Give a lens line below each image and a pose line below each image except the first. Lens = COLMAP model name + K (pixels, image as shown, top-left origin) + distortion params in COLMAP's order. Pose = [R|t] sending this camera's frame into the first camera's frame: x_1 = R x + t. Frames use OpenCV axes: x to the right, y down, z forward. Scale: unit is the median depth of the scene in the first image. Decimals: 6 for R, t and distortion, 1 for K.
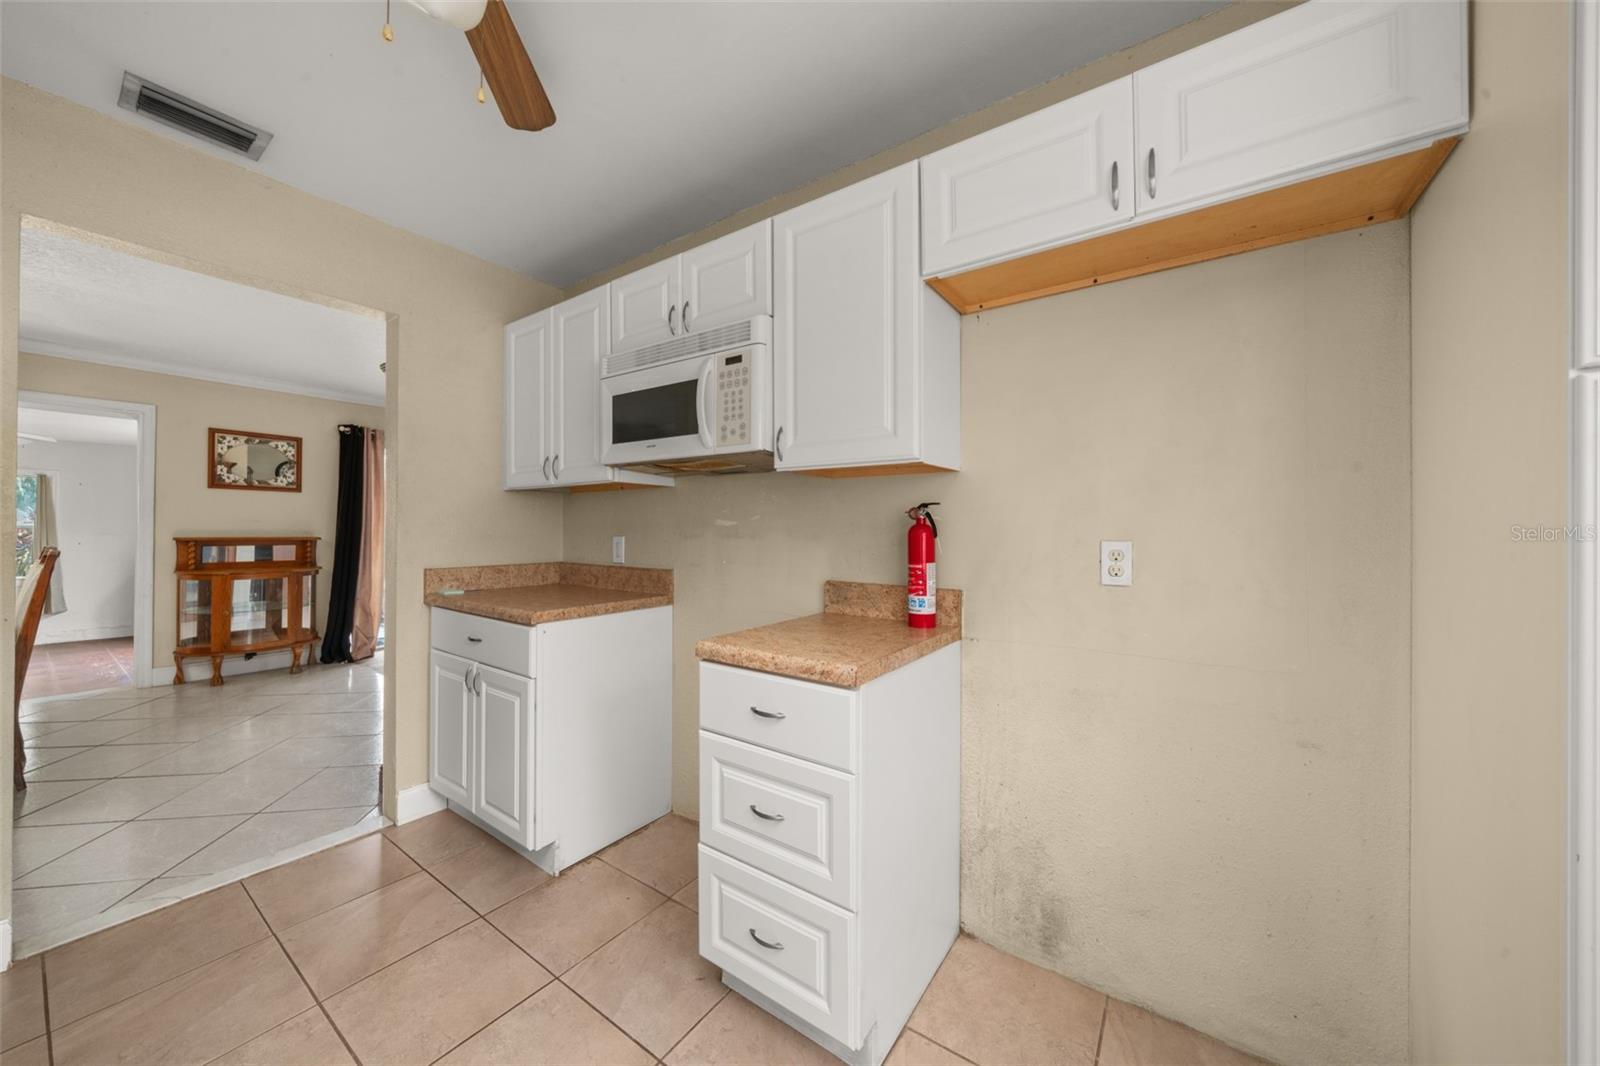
lens RADIAL K [[560.9, 0, 797.9], [0, 560.9, 530.9], [0, 0, 1]] dist [-0.005902, 0.000019]
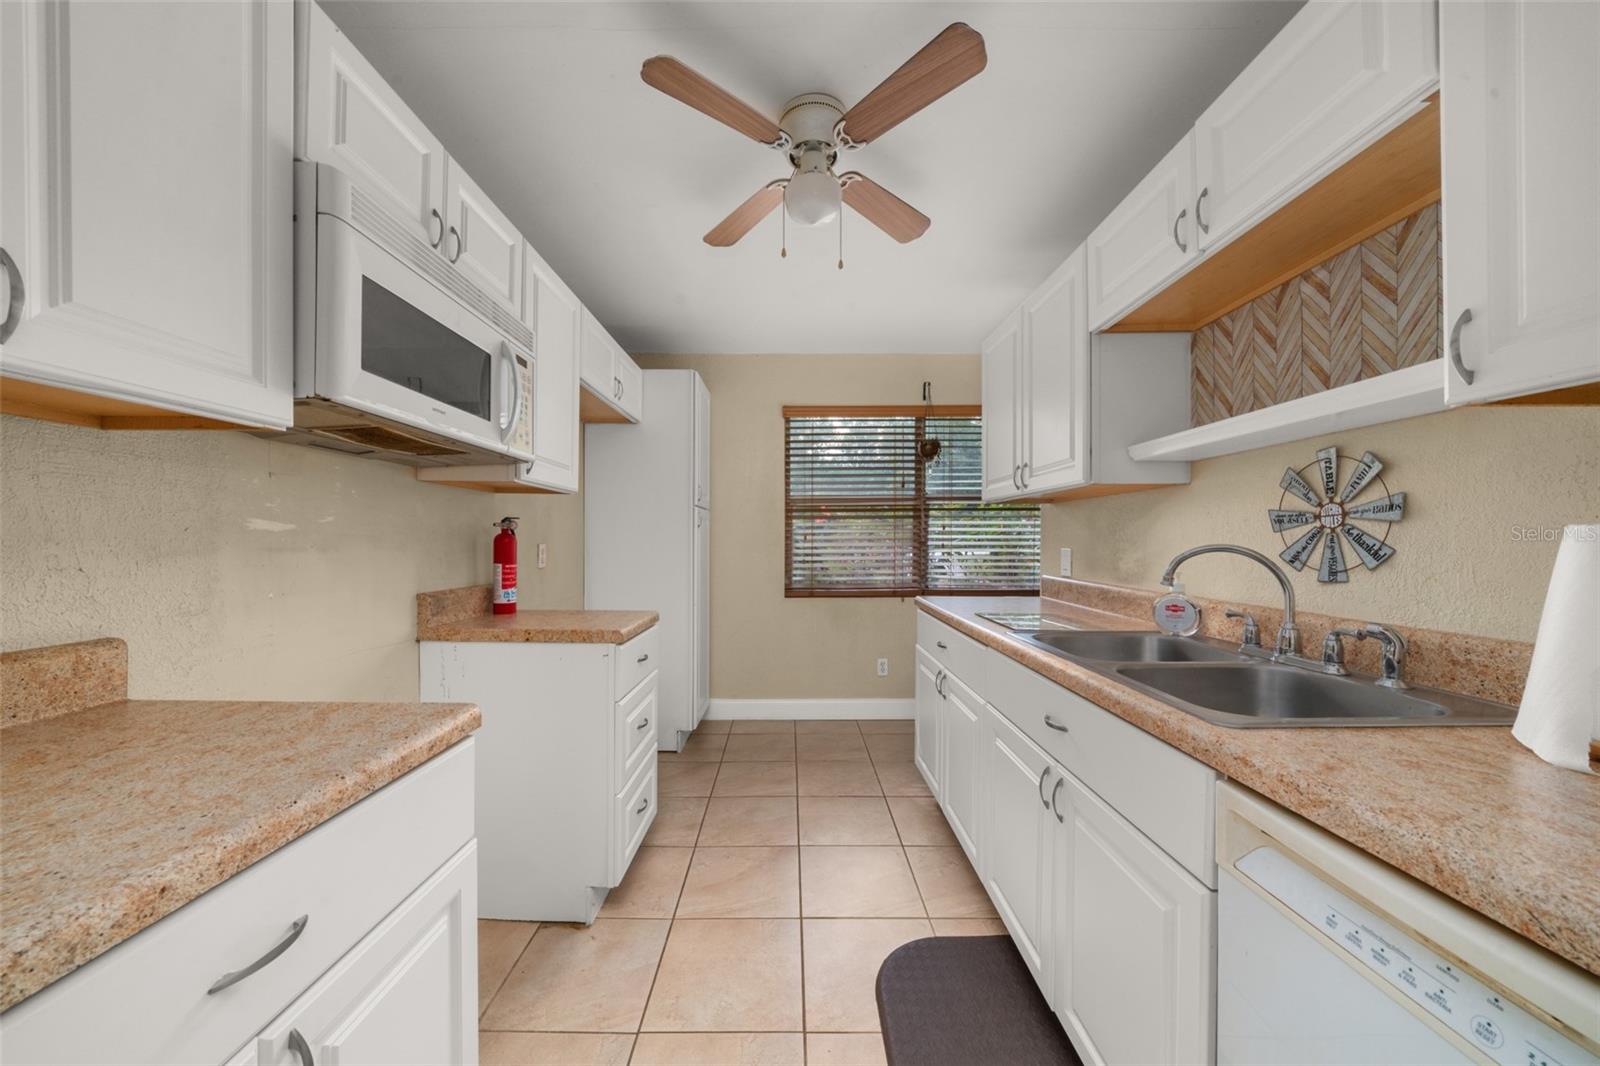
lens RADIAL K [[560.9, 0, 792.5], [0, 560.9, 537.2], [0, 0, 1]] dist [-0.005902, 0.000019]
pose [[-0.592058, -0.008884, 0.805846, -1.053391], [-0.010881, 0.999936, 0.003030, -0.011863], [-0.805822, -0.006974, -0.592117, 1.081912]]
